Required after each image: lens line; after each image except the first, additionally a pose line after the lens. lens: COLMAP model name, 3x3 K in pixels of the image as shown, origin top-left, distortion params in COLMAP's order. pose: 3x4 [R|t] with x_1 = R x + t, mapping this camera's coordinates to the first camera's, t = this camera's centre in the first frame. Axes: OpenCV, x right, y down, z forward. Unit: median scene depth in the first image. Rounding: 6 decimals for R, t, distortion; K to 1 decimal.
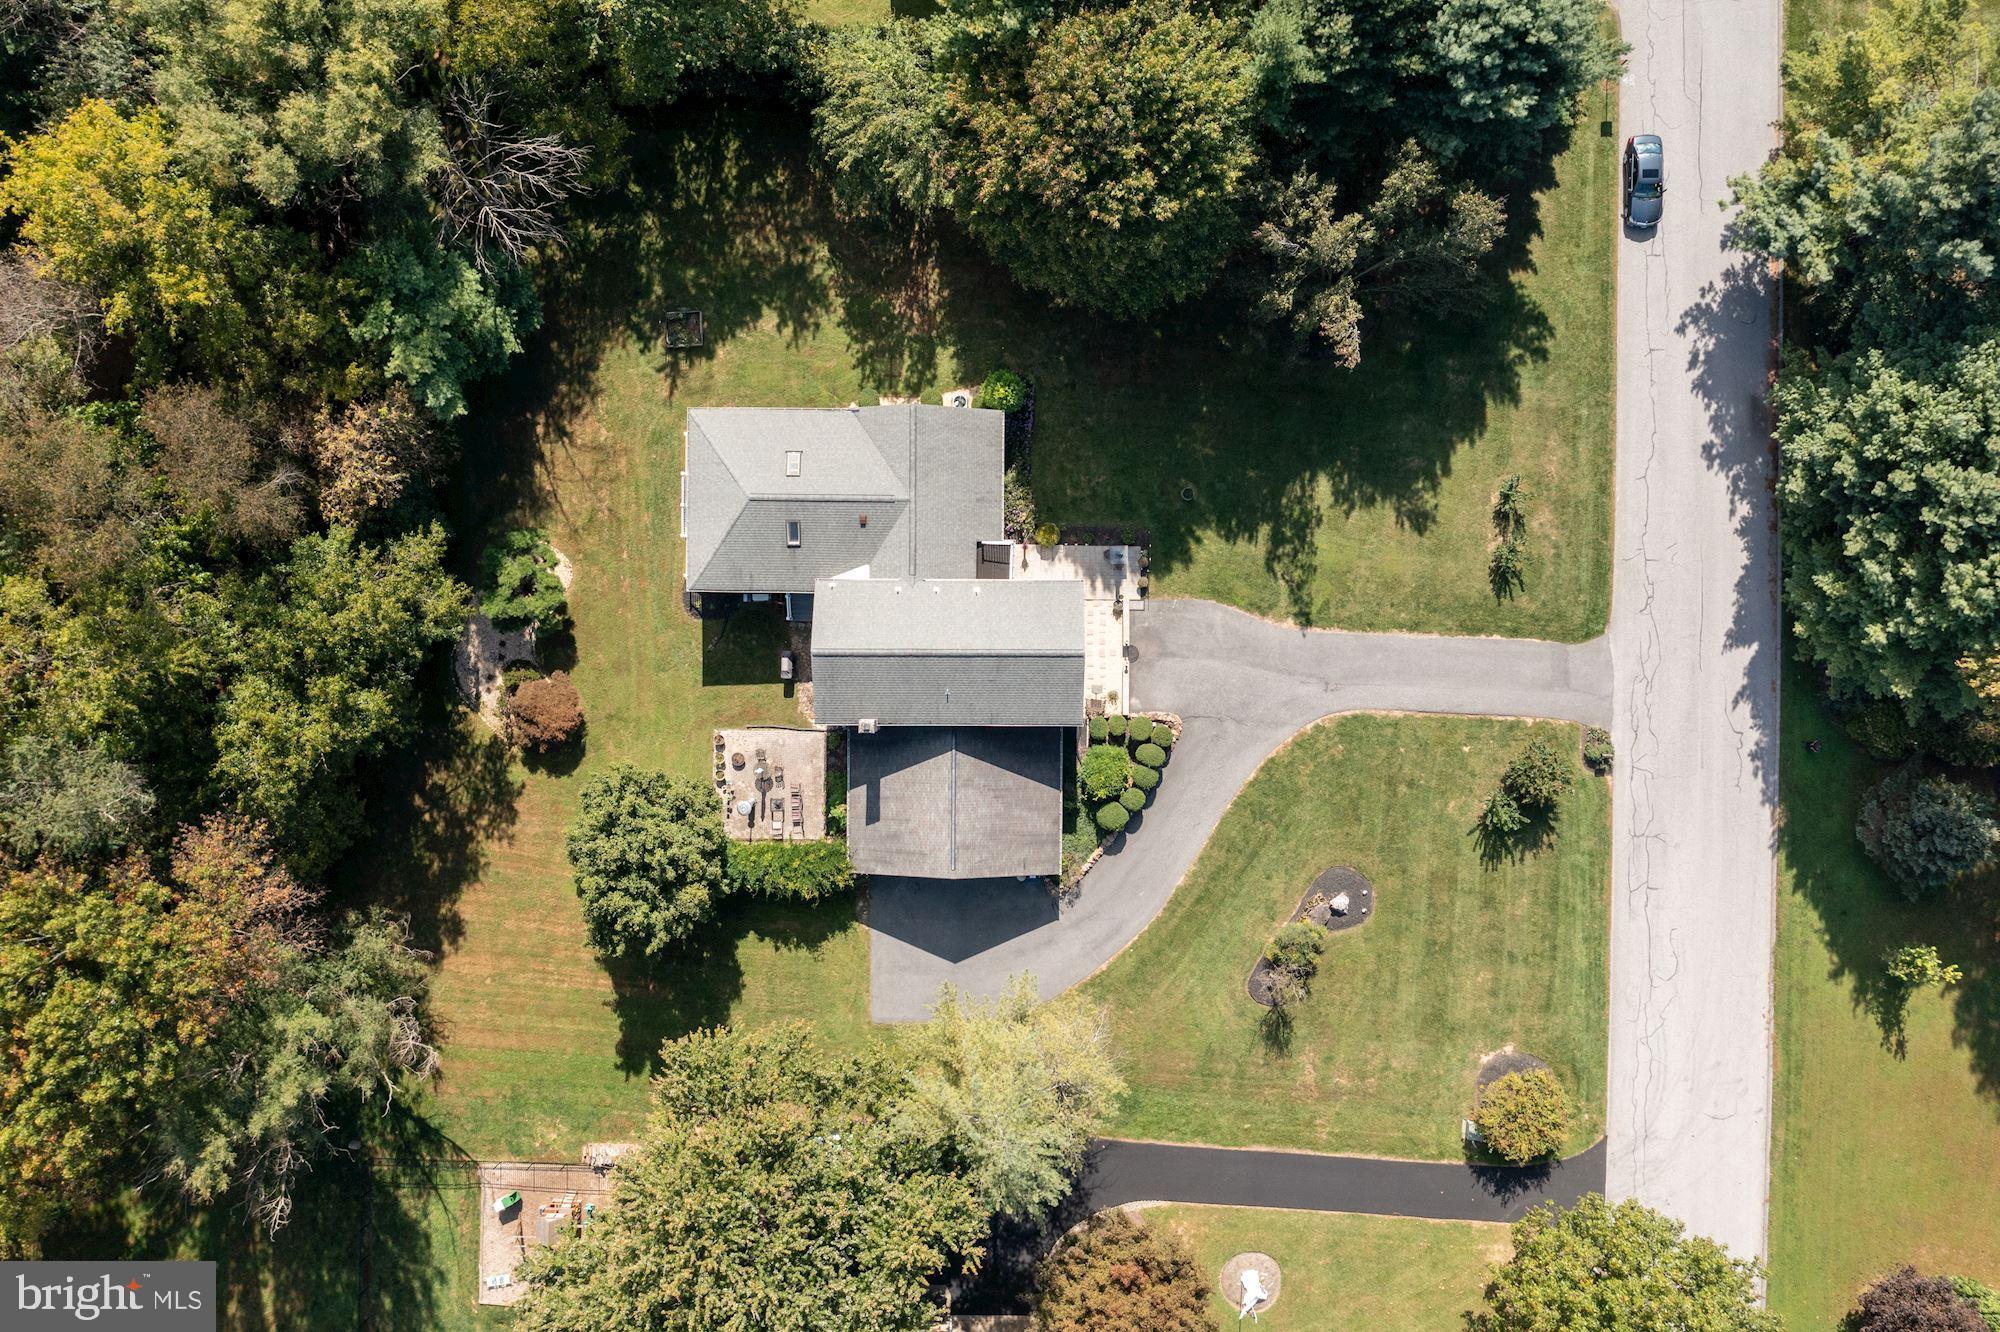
lens RADIAL K [[1612.7, 0, 1007.6], [0, 1612.7, 702.7], [0, 0, 1]] dist [0.017872, 0.005138]
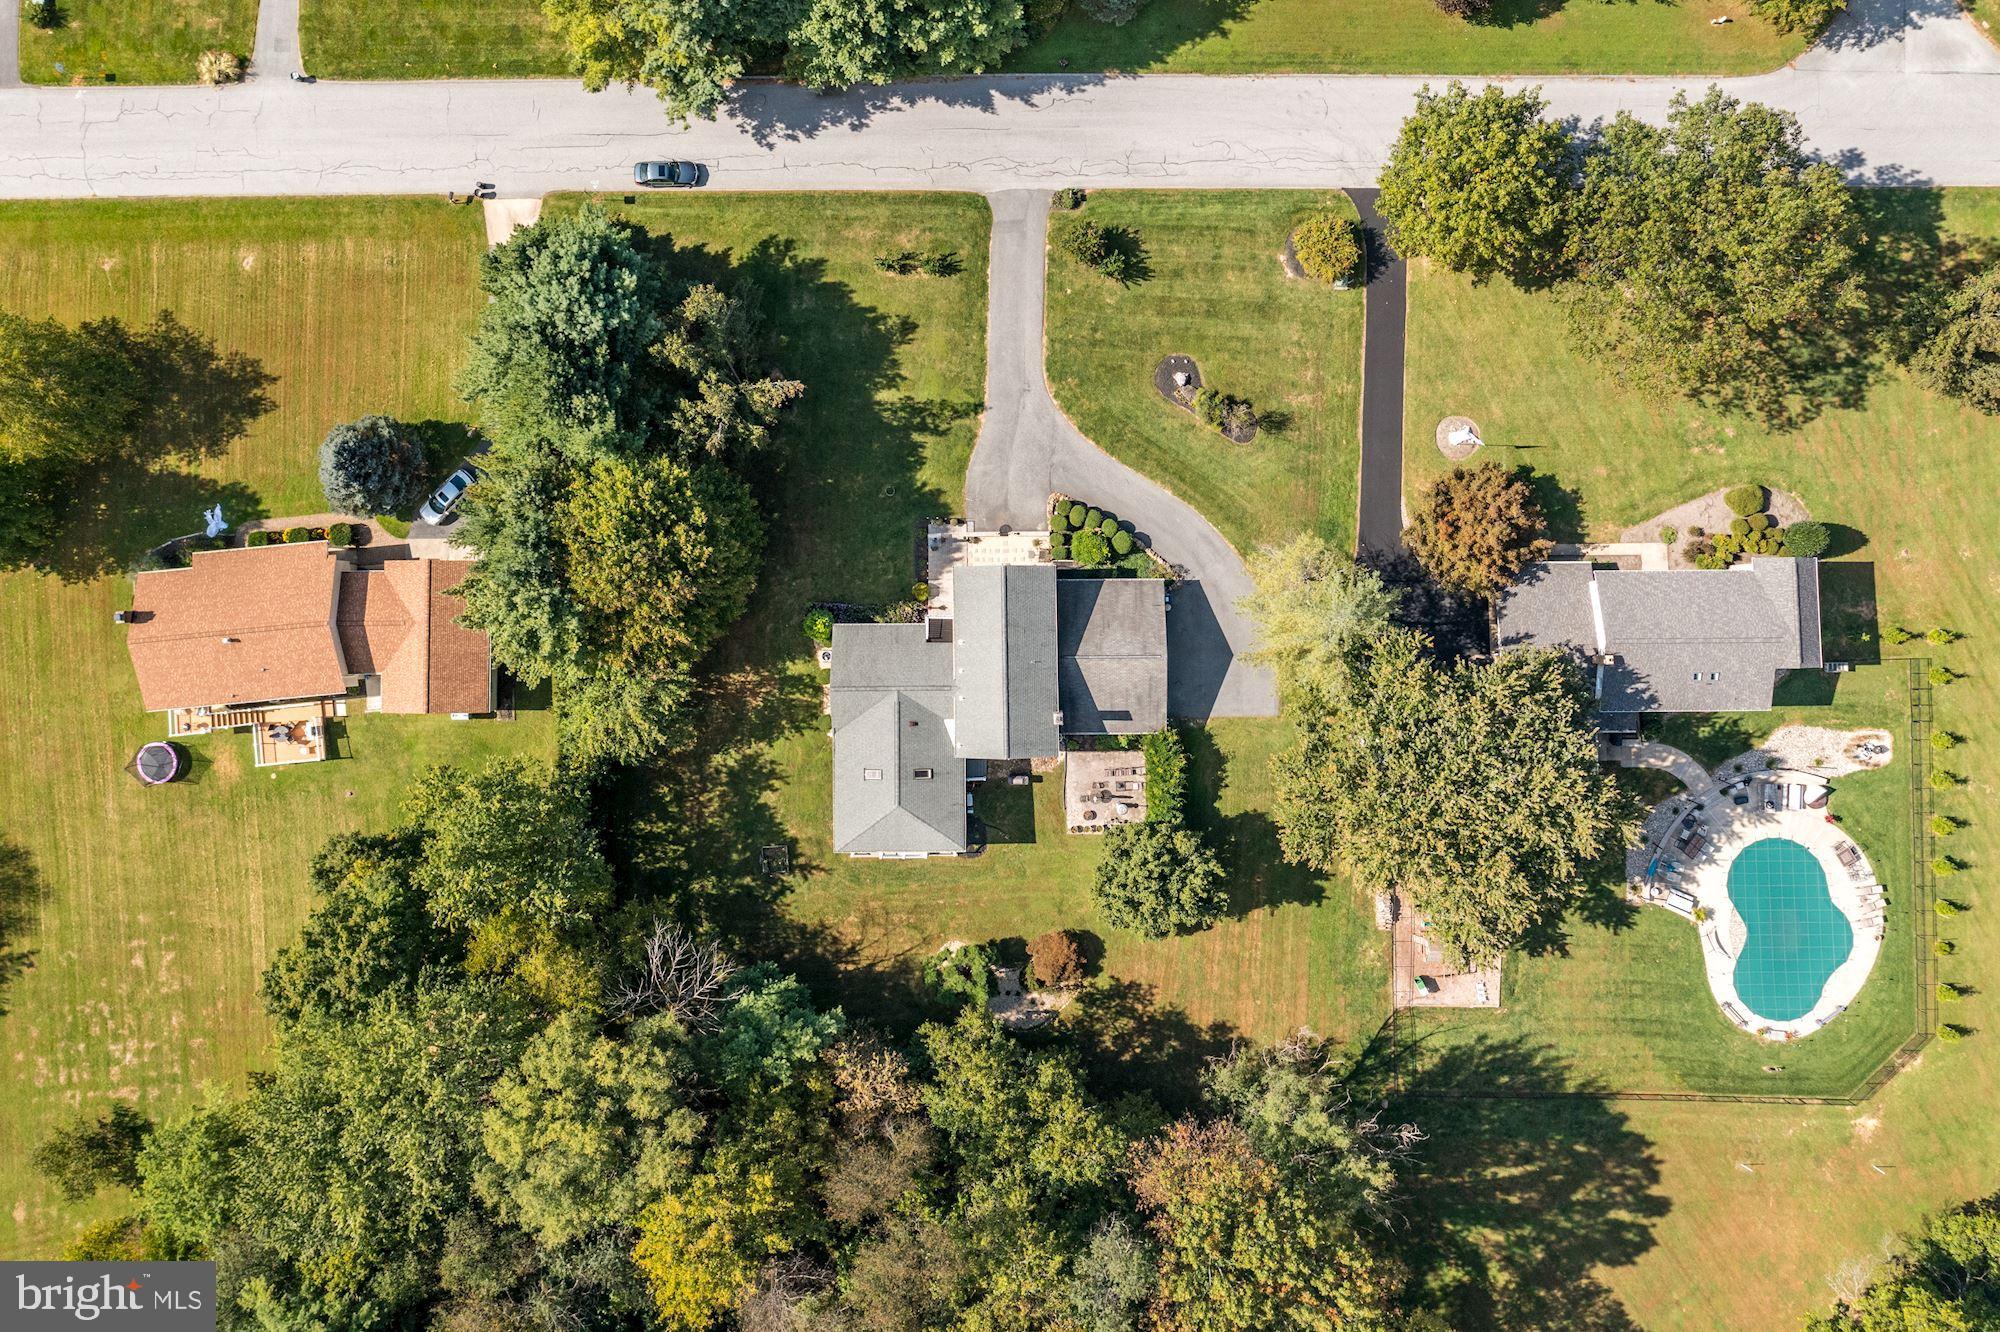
lens RADIAL K [[1607.9, 0, 1000.0], [0, 1607.9, 666.0], [0, 0, 1]] dist [-0.013781, -0.002500]
pose [[-0.013223, -0.999486, -0.029216, 0.000578], [0.998236, -0.011504, -0.058251, 0.045294], [0.057885, -0.029934, 0.997874, -0.394626]]
